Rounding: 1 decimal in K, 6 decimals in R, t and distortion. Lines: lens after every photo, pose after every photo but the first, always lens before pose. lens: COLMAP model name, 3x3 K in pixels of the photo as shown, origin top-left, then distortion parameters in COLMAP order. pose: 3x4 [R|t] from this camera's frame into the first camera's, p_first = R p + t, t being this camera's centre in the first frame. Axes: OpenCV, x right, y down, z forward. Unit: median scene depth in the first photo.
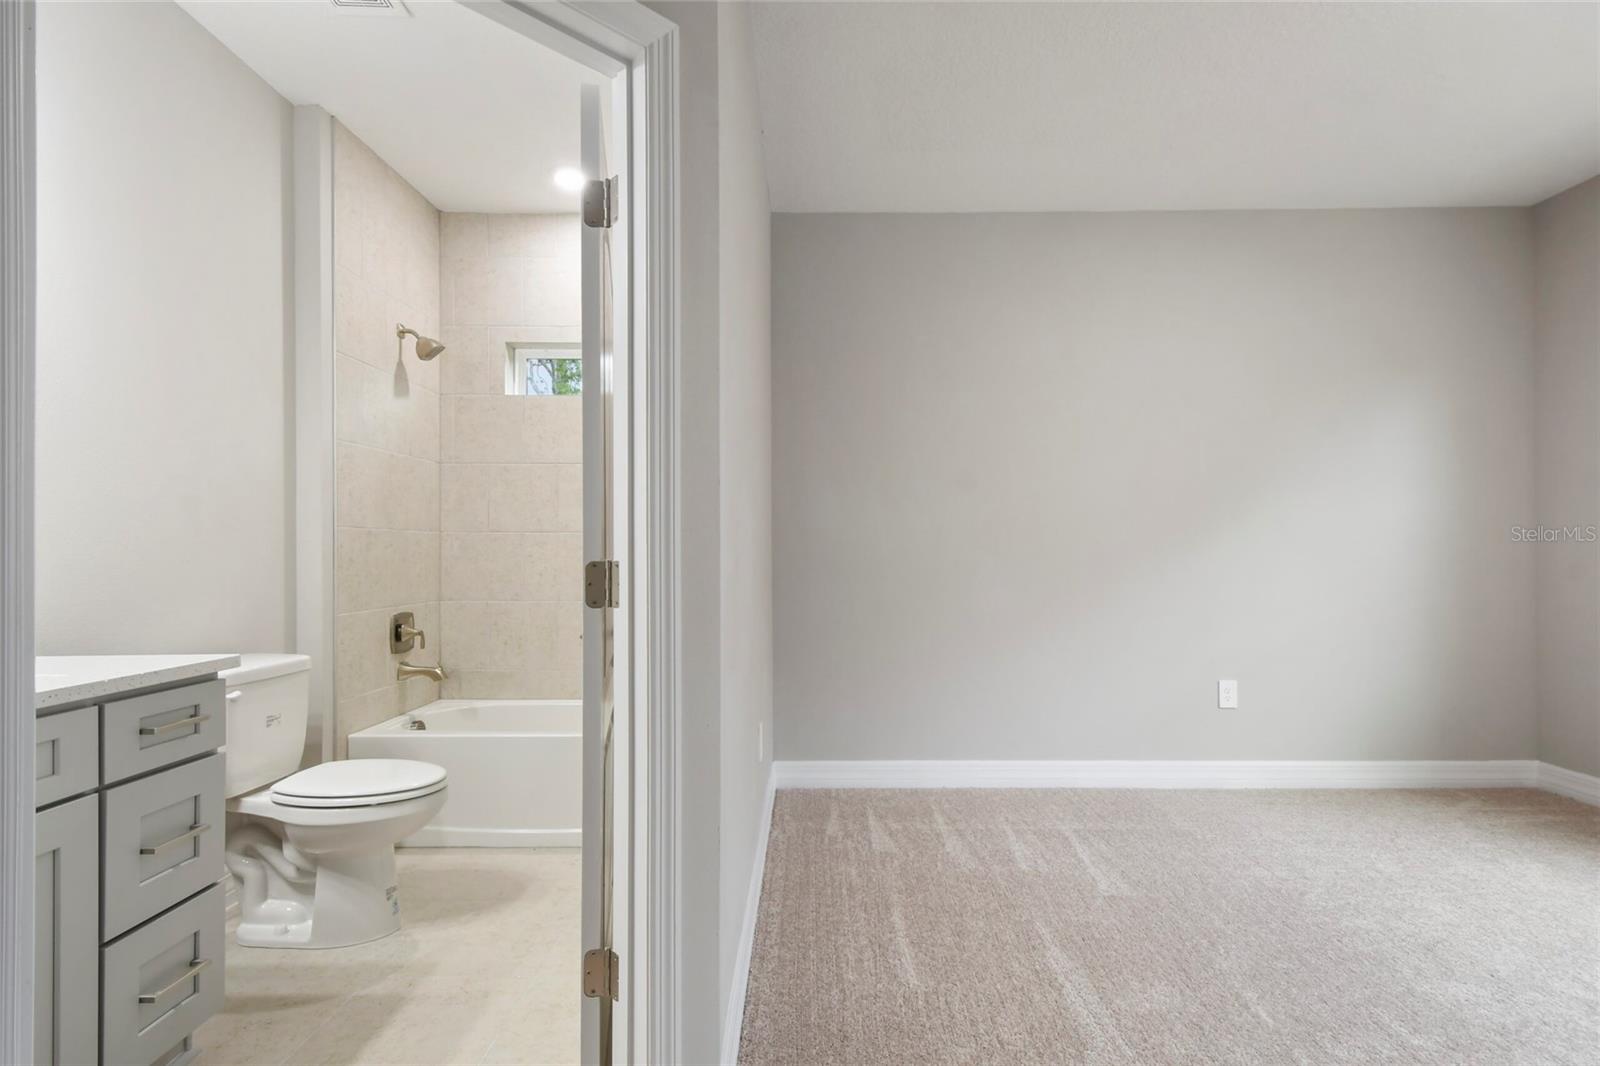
lens RADIAL K [[725.1, 0, 801.4], [0, 725.1, 551.3], [0, 0, 1]] dist [0.022401, -0.006986]
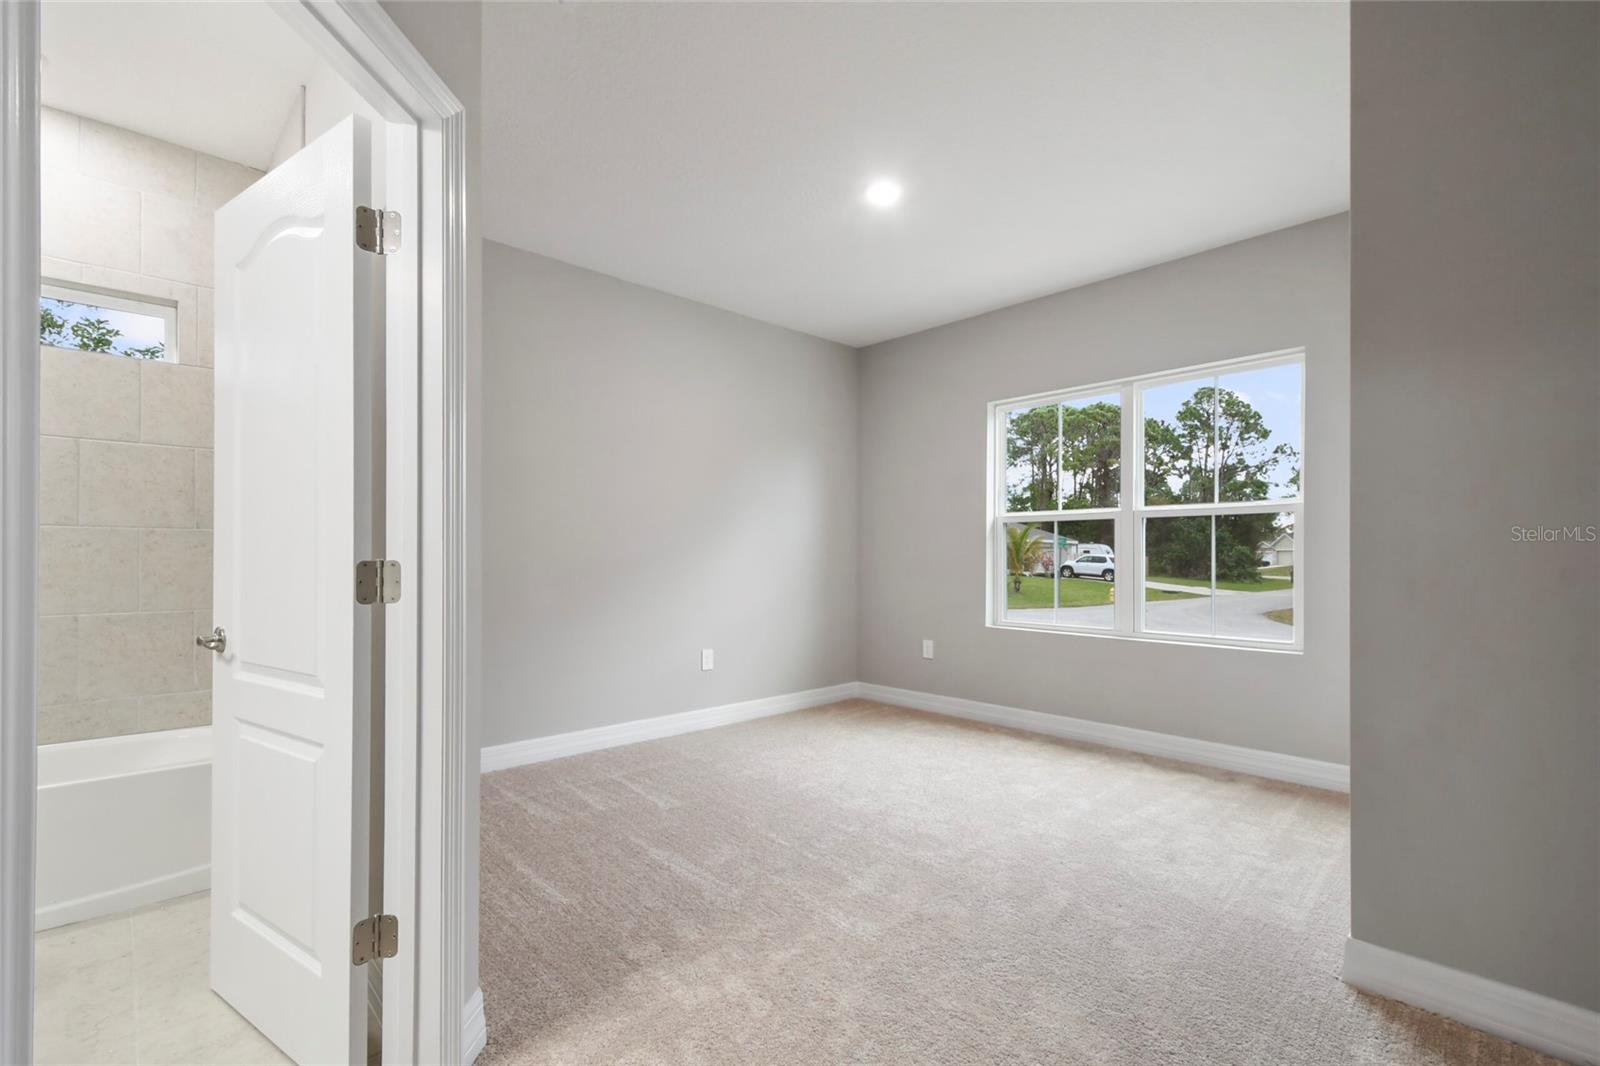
lens RADIAL K [[724.2, 0, 774.0], [0, 724.2, 555.8], [0, 0, 1]] dist [0.023655, -0.006675]
pose [[0.741503, 0.007019, 0.670913, -0.330389], [-0.009615, 0.999954, 0.000165, 0.000178], [-0.670881, -0.006573, 0.741536, -0.121473]]
